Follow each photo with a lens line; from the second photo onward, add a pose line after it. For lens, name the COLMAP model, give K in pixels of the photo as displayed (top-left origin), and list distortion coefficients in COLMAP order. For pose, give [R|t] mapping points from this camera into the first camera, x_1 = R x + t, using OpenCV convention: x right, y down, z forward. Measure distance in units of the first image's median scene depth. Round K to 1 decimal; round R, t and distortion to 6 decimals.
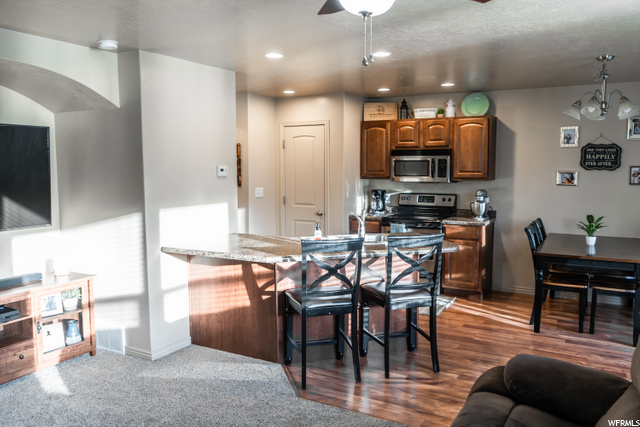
lens RADIAL K [[517.7, 0, 323.1], [0, 517.7, 211.0], [0, 0, 1]] dist [0.004757, 0.018872]
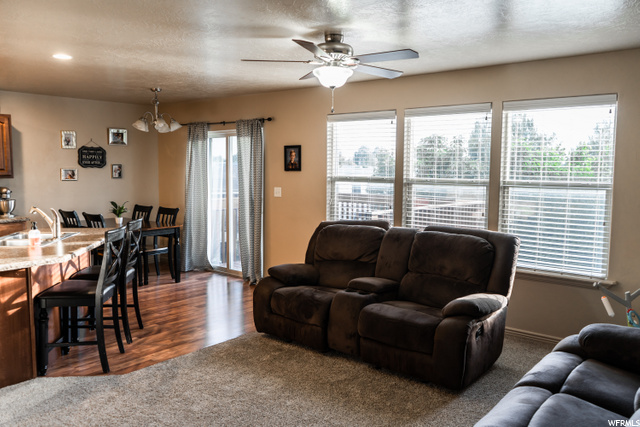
lens RADIAL K [[517.7, 0, 324.7], [0, 517.7, 215.3], [0, 0, 1]] dist [0.004757, 0.018872]
pose [[0.169495, -0.091696, 0.981256, -0.590886], [0.086243, 0.993223, 0.077918, -0.012281], [-0.981750, 0.071420, 0.176255, 0.215514]]
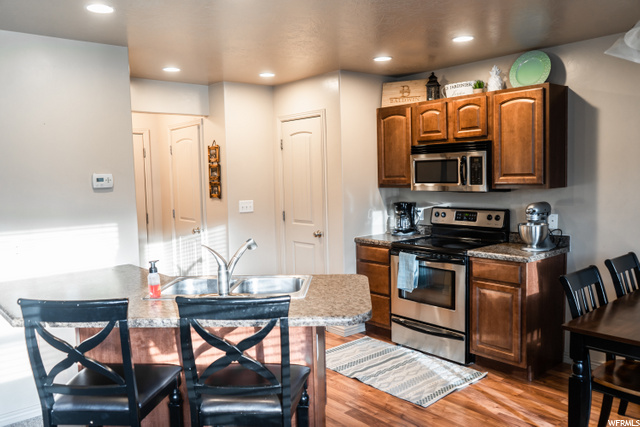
lens RADIAL K [[517.7, 0, 316.9], [0, 517.7, 214.6], [0, 0, 1]] dist [0.004757, 0.018872]
pose [[0.939060, 0.006256, -0.343697, 0.275313], [-0.008476, 0.999952, -0.004956, -0.022250], [0.343649, 0.007567, 0.939068, 0.323313]]
